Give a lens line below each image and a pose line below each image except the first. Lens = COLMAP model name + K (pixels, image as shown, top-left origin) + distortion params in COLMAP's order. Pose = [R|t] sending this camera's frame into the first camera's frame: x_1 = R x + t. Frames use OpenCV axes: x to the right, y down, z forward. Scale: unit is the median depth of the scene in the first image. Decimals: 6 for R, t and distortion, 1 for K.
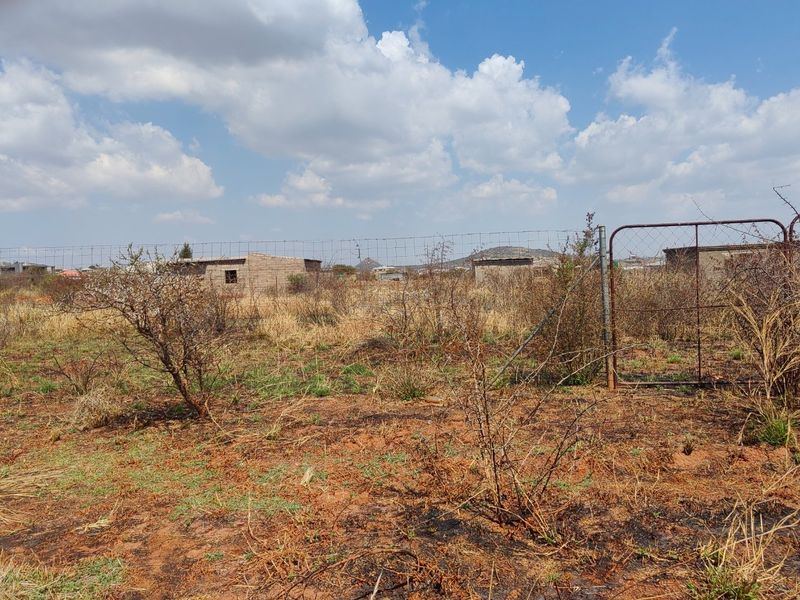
lens RADIAL K [[634.6, 0, 396.5], [0, 634.6, 294.8], [0, 0, 1]] dist [0.047804, -0.044958]
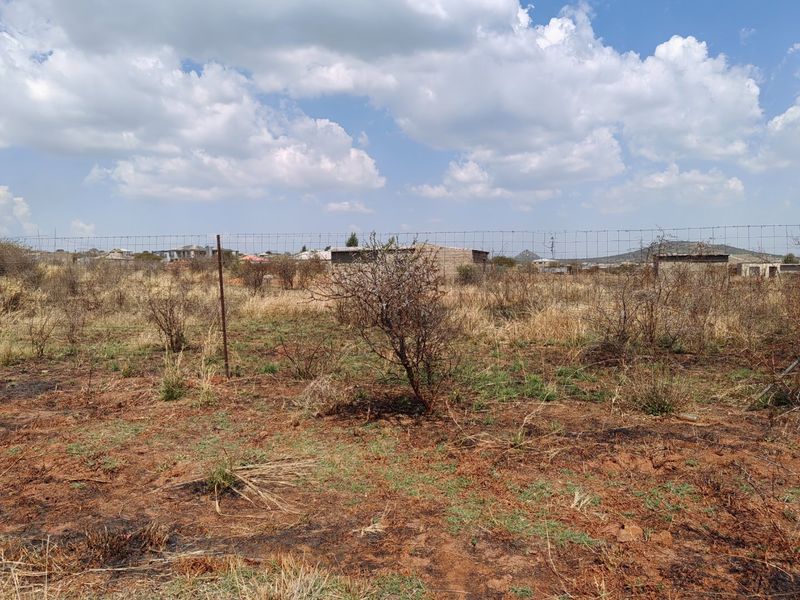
lens RADIAL K [[634.6, 0, 396.5], [0, 634.6, 294.8], [0, 0, 1]] dist [0.047804, -0.044958]
pose [[0.970349, 0.041481, -0.238121, -0.127585], [-0.038118, 0.999098, 0.018710, -0.003530], [0.238682, -0.009078, 0.971055, 0.055258]]
